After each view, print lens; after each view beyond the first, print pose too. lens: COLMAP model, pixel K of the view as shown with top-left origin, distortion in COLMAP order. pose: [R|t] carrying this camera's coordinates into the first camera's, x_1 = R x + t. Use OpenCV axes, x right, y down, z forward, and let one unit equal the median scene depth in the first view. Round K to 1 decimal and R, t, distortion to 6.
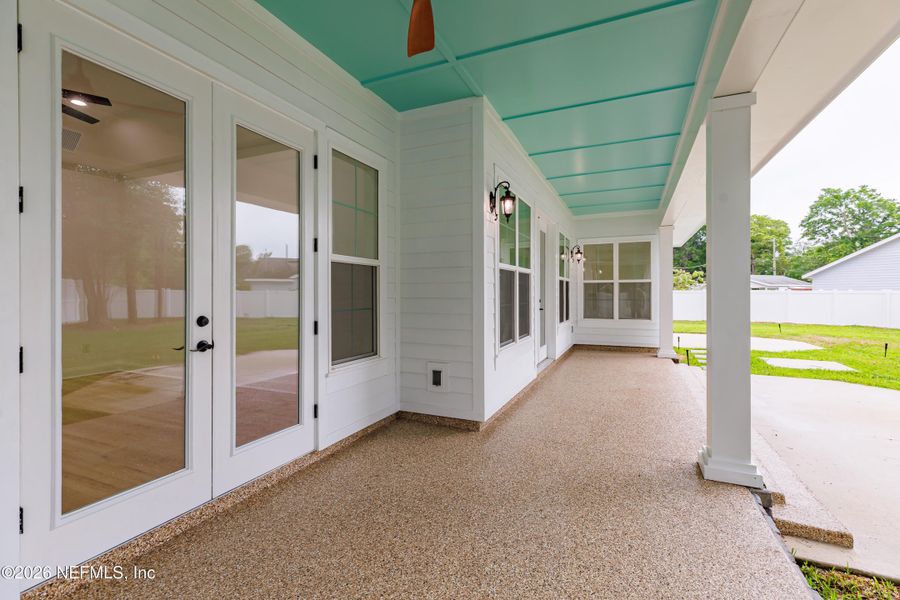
lens RADIAL K [[404.2, 0, 450.0], [0, 404.2, 295.1], [0, 0, 1]] dist [0.003940, -0.000093]
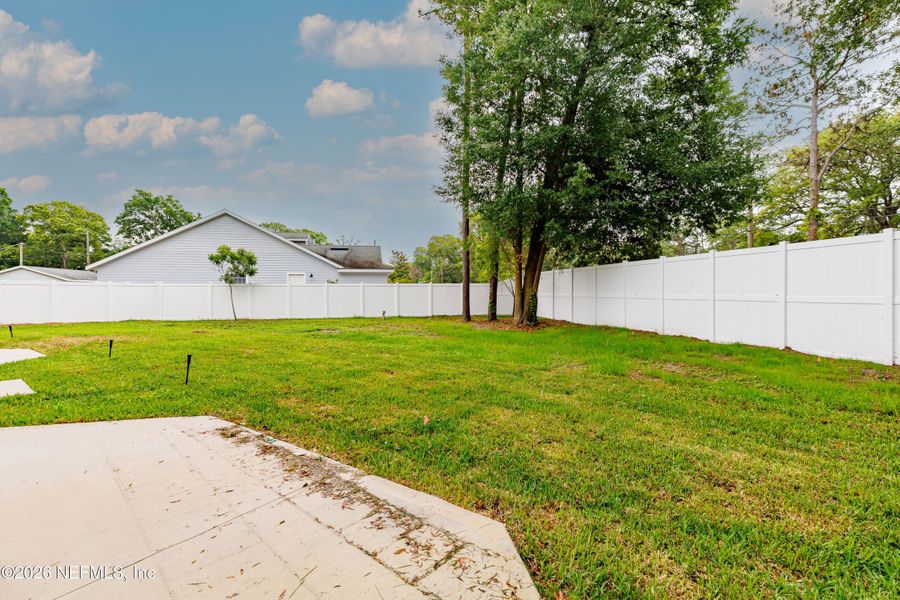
lens RADIAL K [[404.2, 0, 449.4], [0, 404.2, 292.7], [0, 0, 1]] dist [0.003940, -0.000093]
pose [[0.188921, -0.001400, 0.981991, 0.262267], [0.006294, 0.999980, 0.000215, 0.018775], [-0.981972, 0.006140, 0.188926, 0.123618]]
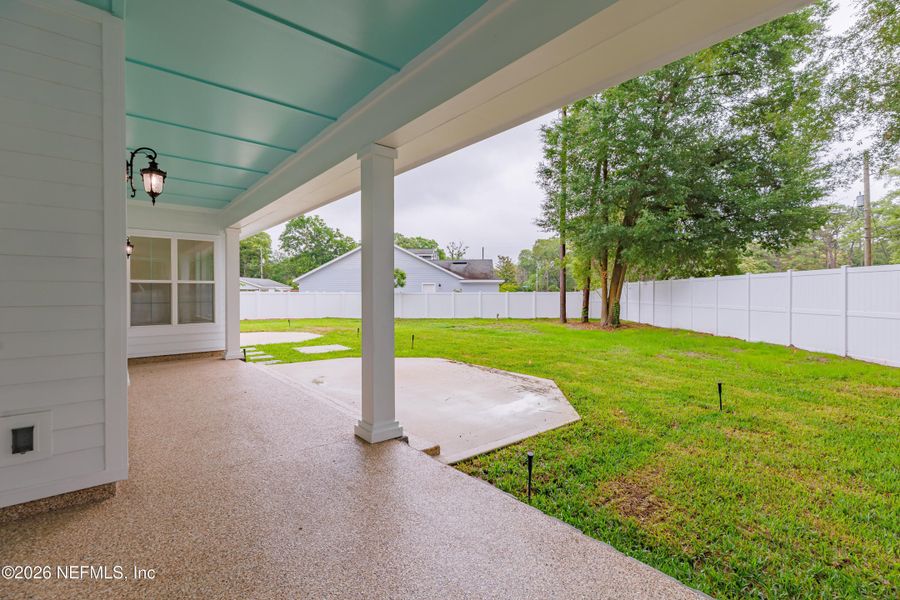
lens RADIAL K [[404.2, 0, 443.1], [0, 404.2, 295.4], [0, 0, 1]] dist [0.003940, -0.000093]
pose [[0.445768, -0.004087, 0.895139, -0.065154], [0.004888, 0.999986, 0.002132, -0.001654], [-0.895135, 0.003425, 0.445782, 0.039047]]
